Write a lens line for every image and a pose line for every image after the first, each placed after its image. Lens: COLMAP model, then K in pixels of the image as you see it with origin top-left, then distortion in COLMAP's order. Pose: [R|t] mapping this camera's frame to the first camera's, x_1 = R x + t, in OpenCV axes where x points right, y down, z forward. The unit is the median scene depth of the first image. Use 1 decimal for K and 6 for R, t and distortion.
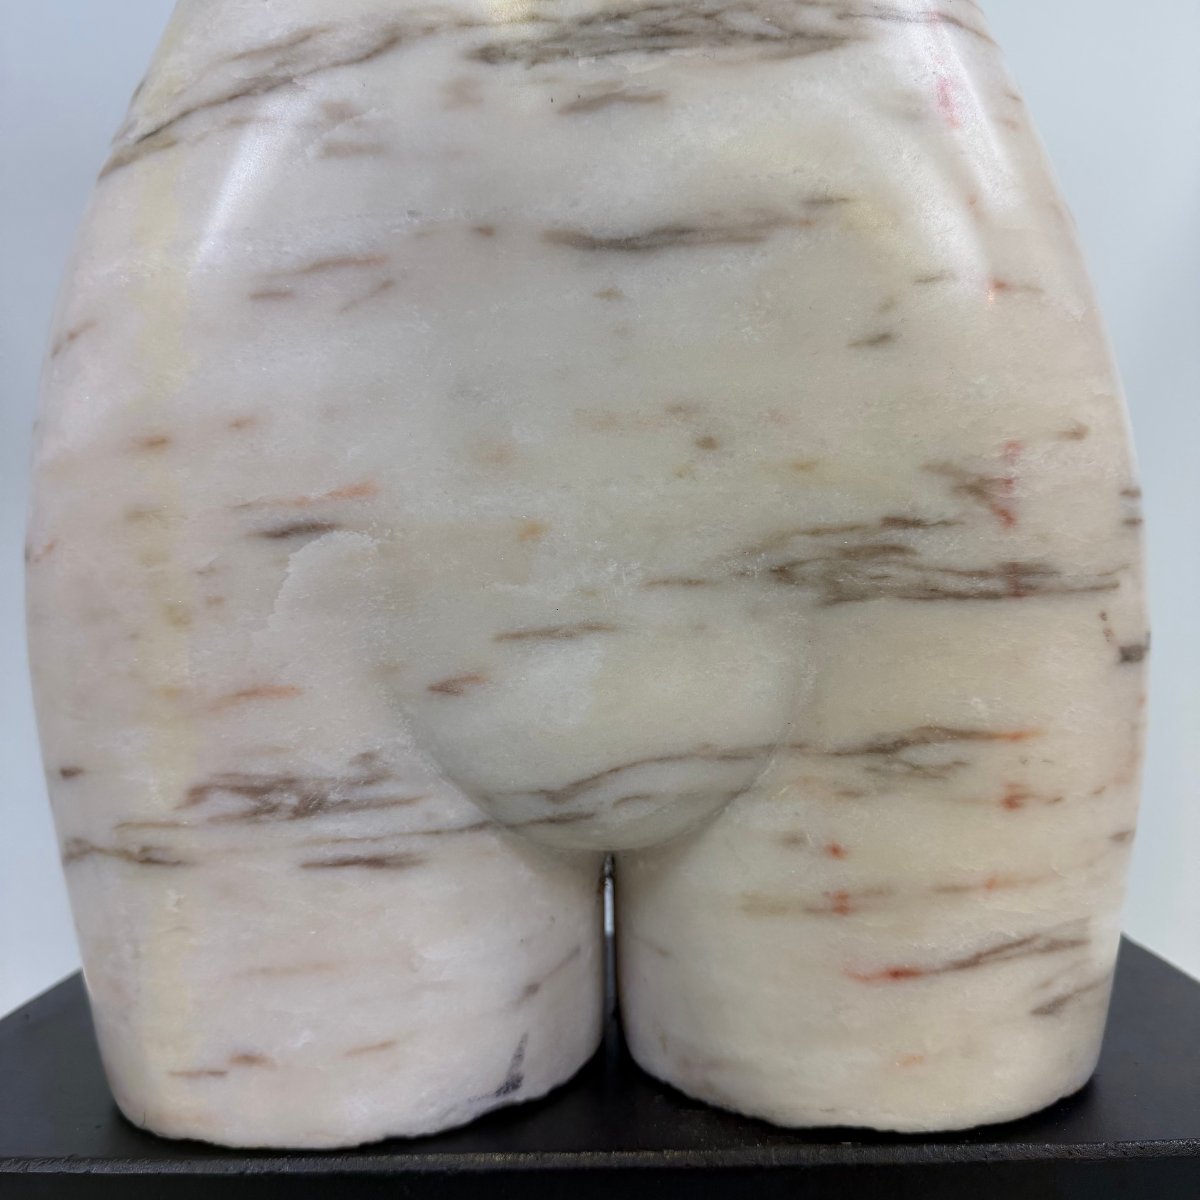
lens RADIAL K [[1119.6, 0, 600.0], [0, 1119.6, 600.0], [0, 0, 1]] dist [0.202356, -0.510291]
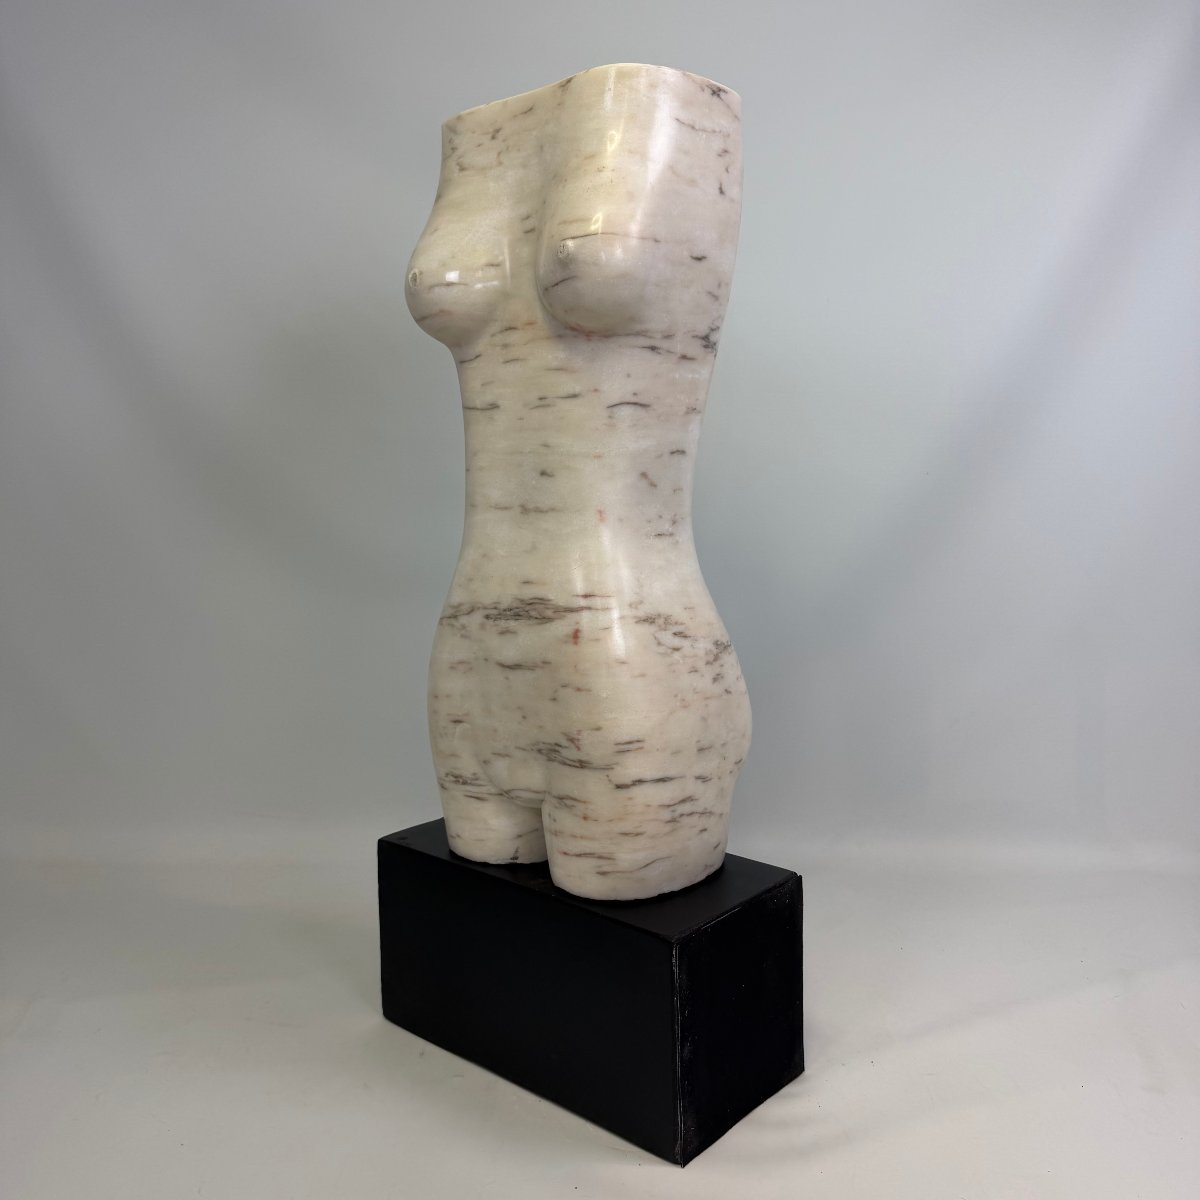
lens RADIAL K [[1119.6, 0, 600.0], [0, 1119.6, 600.0], [0, 0, 1]] dist [0.202356, -0.510291]
pose [[0.748678, 0.098837, -0.655525, 2.889209], [0.011165, 0.986803, 0.161538, -1.197342], [0.662840, -0.128259, 0.737694, -1.738960]]
